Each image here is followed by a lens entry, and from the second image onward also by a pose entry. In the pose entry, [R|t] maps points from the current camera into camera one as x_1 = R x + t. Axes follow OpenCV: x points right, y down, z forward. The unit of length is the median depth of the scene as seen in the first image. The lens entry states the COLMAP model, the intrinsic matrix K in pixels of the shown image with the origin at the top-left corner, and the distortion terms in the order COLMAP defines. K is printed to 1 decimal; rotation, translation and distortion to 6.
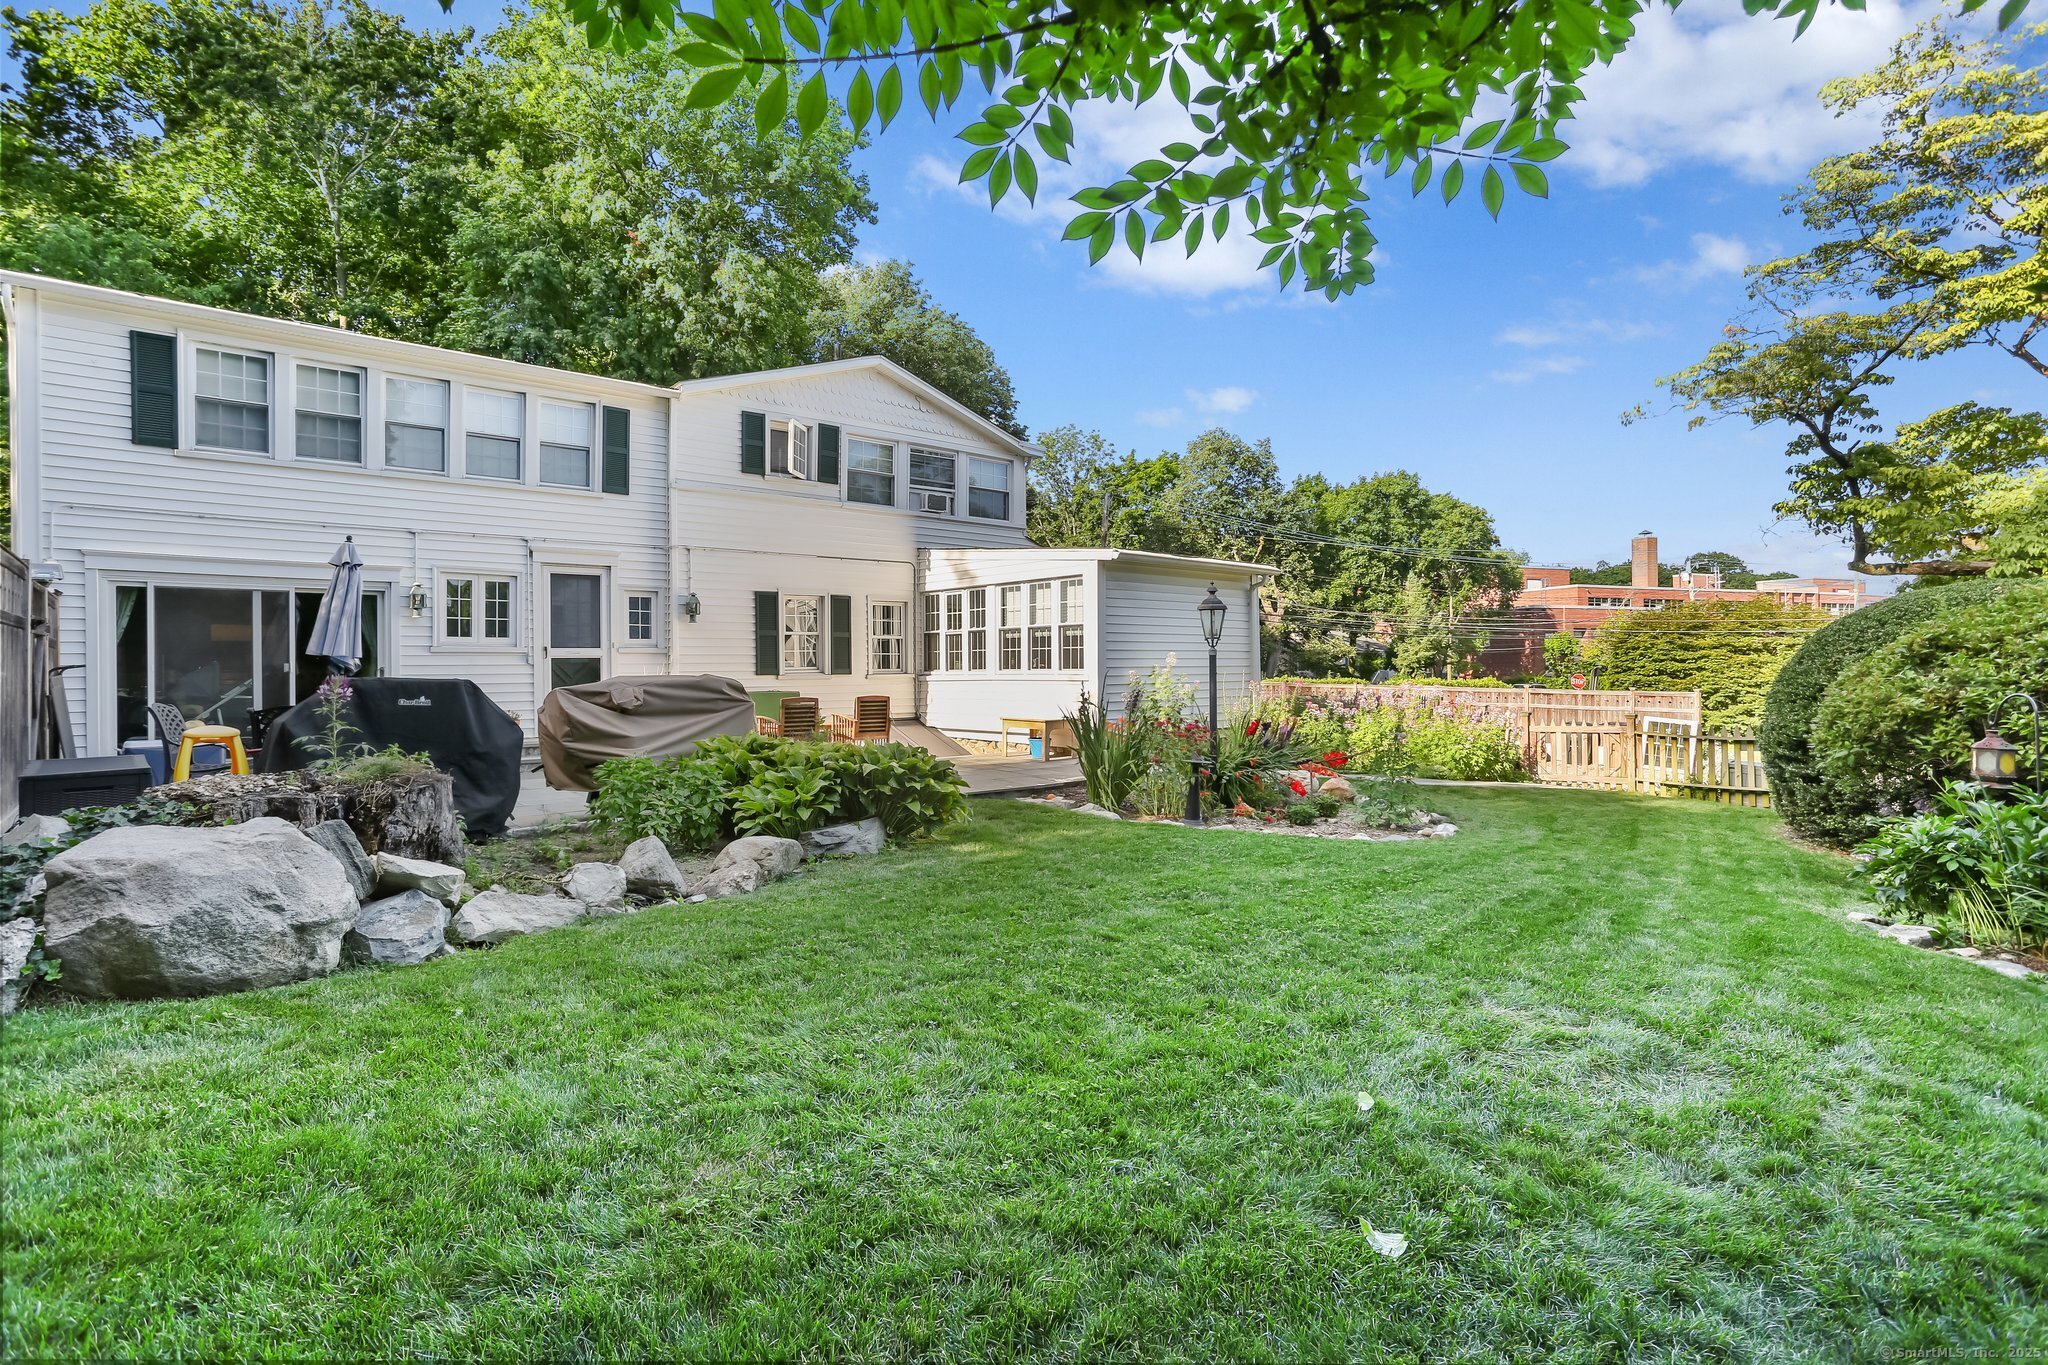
lens RADIAL K [[1004.7, 0, 1024.0], [0, 1004.7, 682.5], [0, 0, 1]] dist [-0.078039, 0.054026]
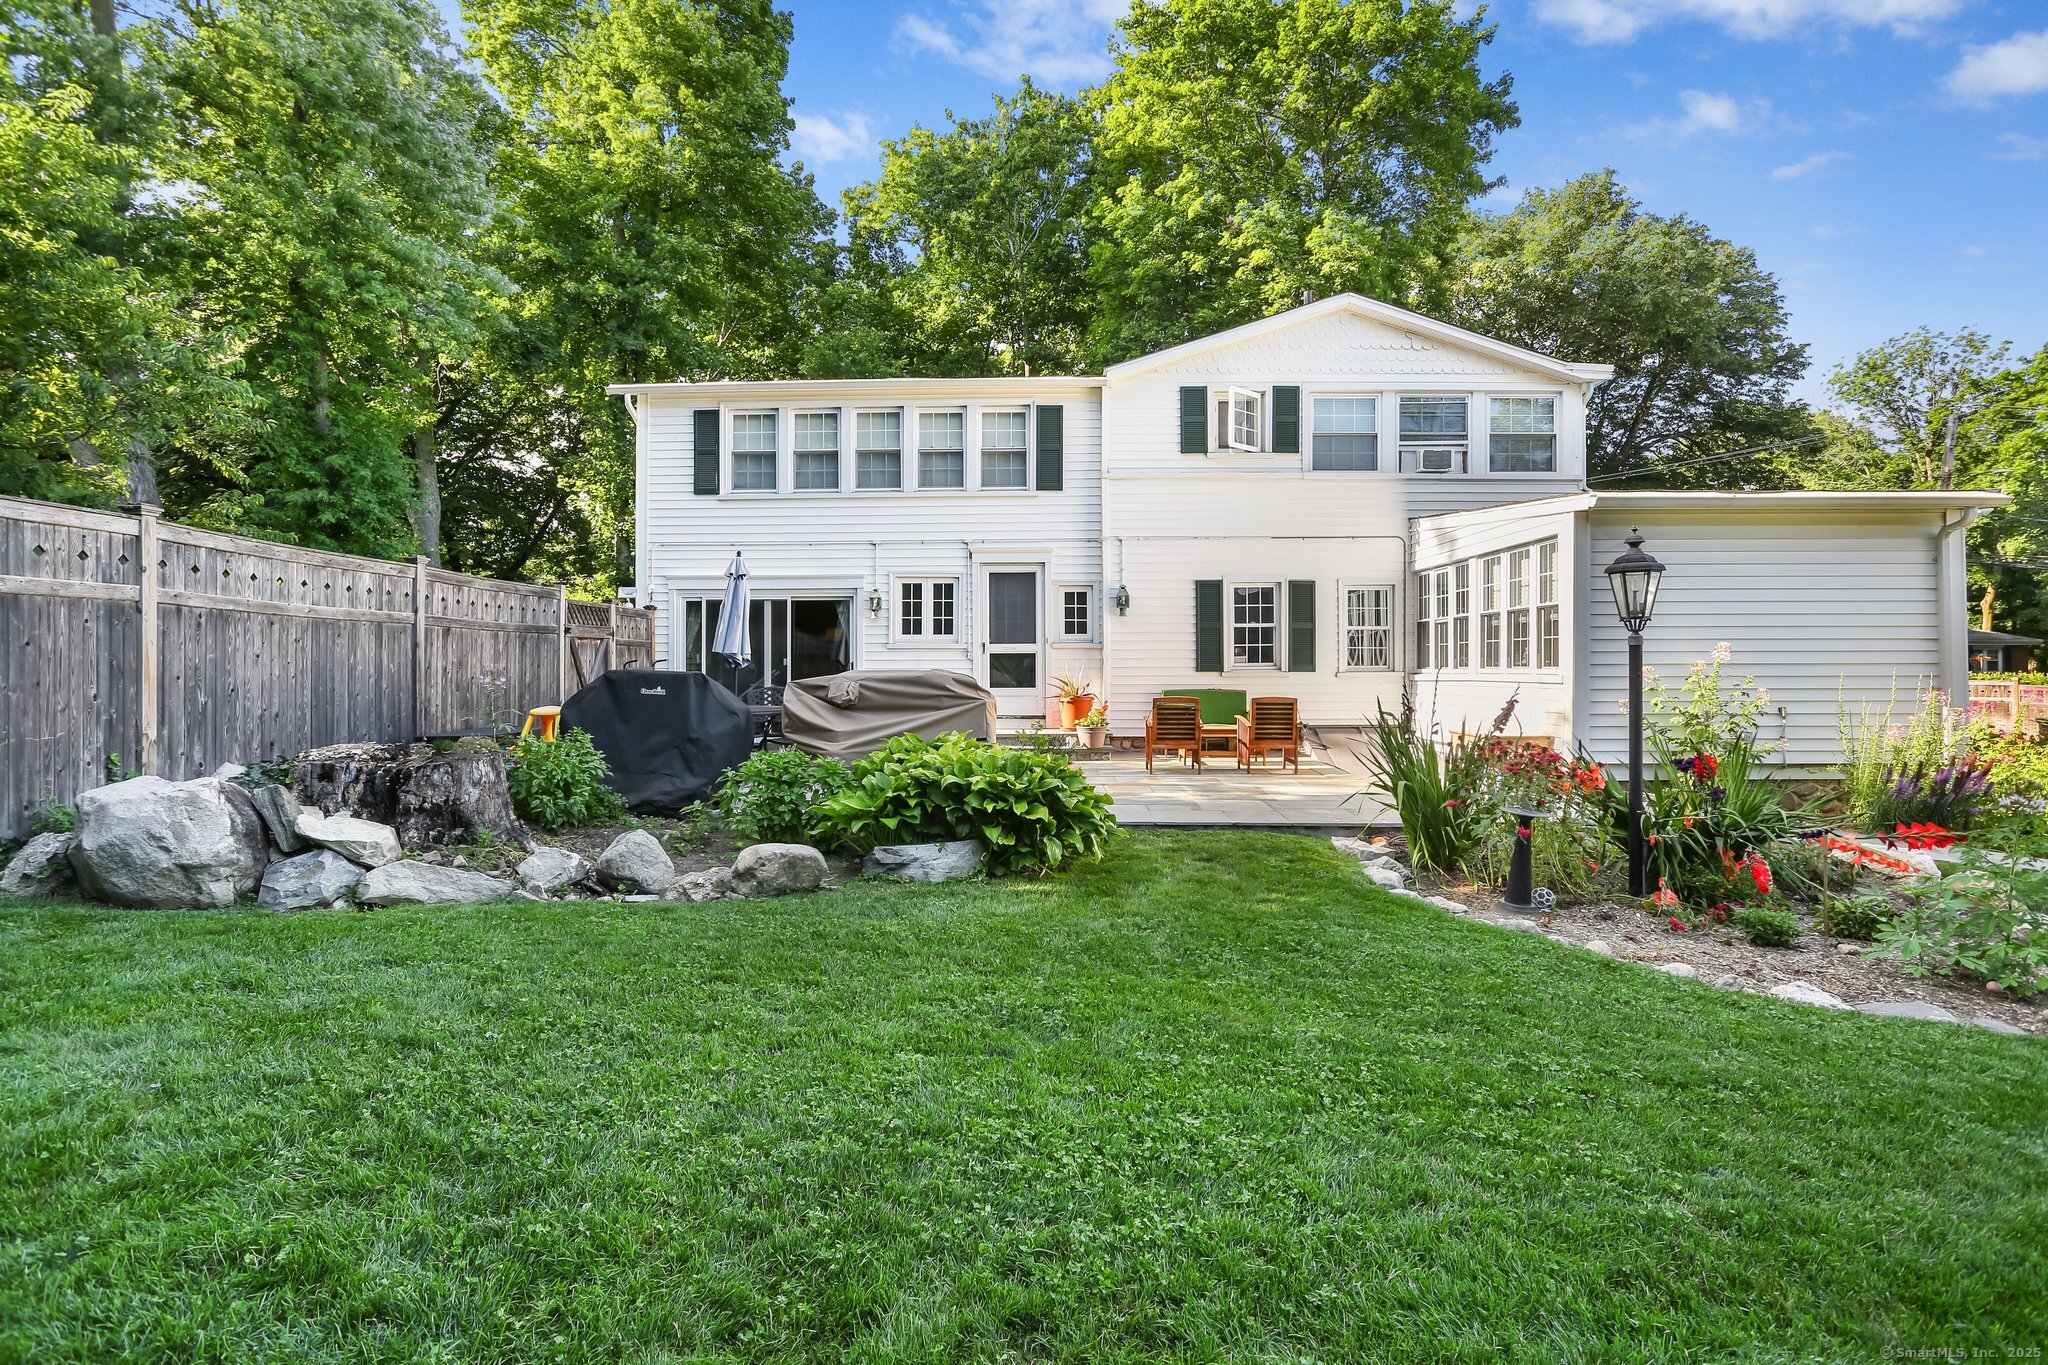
lens RADIAL K [[1004.7, 0, 1024.0], [0, 1004.7, 682.5], [0, 0, 1]] dist [-0.078039, 0.054026]
pose [[0.735344, 0.014939, -0.677529, 0.257600], [-0.012599, 0.999886, 0.008372, -0.003189], [0.677577, 0.002380, 0.735448, 0.229531]]
